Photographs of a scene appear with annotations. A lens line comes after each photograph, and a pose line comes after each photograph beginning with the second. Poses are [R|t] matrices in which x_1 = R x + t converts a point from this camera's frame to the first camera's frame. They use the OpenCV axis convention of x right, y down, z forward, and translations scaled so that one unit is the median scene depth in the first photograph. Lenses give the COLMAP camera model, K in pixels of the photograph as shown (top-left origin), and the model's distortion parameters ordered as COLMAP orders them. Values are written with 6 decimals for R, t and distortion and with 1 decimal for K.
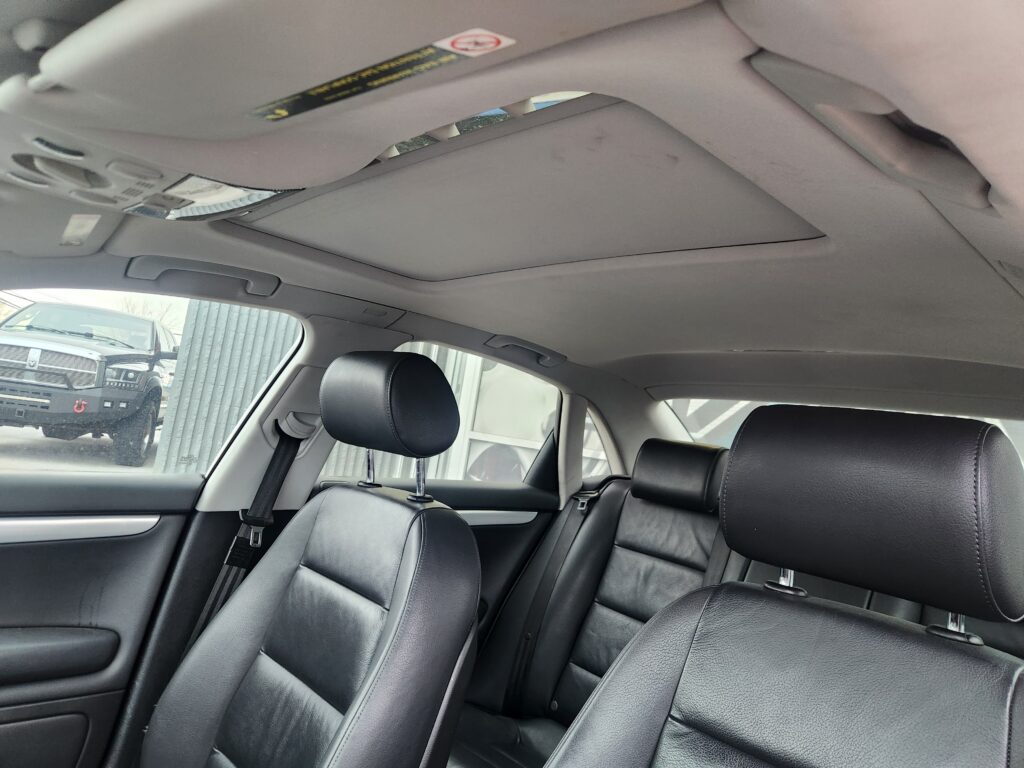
lens RADIAL K [[685.1, 0, 508.9], [0, 685.1, 386.0], [0, 0, 1]] dist [0.053093, -0.029191]
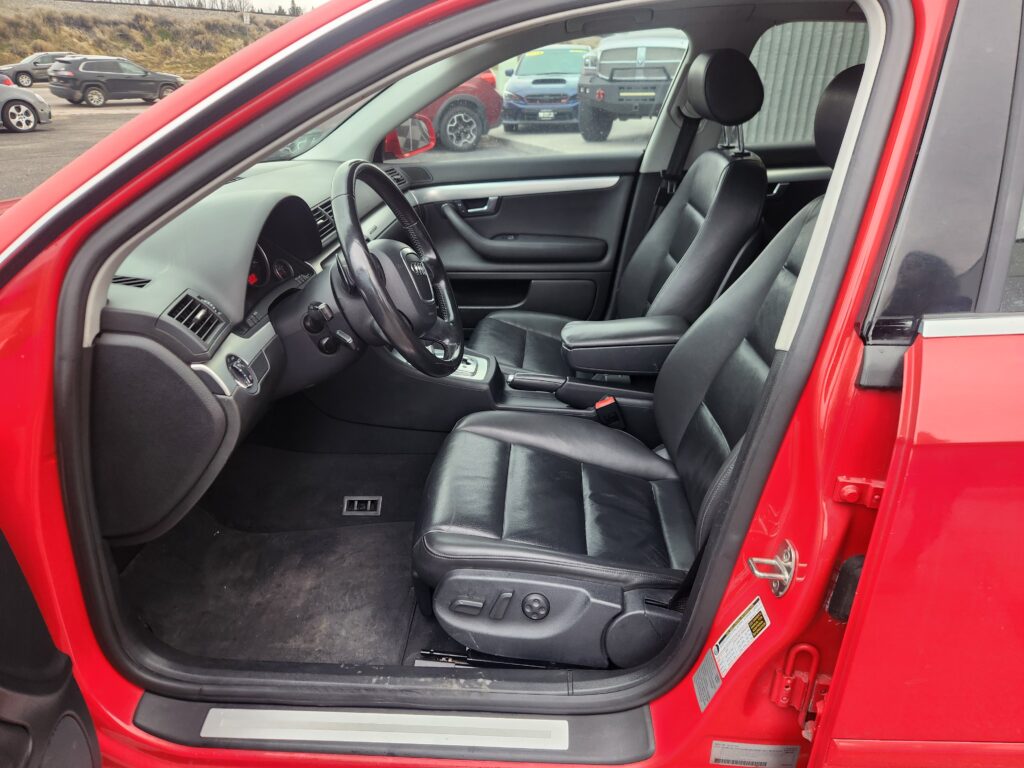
lens RADIAL K [[685.1, 0, 514.6], [0, 685.1, 386.6], [0, 0, 1]] dist [0.053093, -0.029191]
pose [[0.681555, 0.175087, -0.710512, 0.596507], [0.156896, 0.913410, 0.375587, -0.016866], [0.714750, -0.367459, 0.595069, -0.371133]]
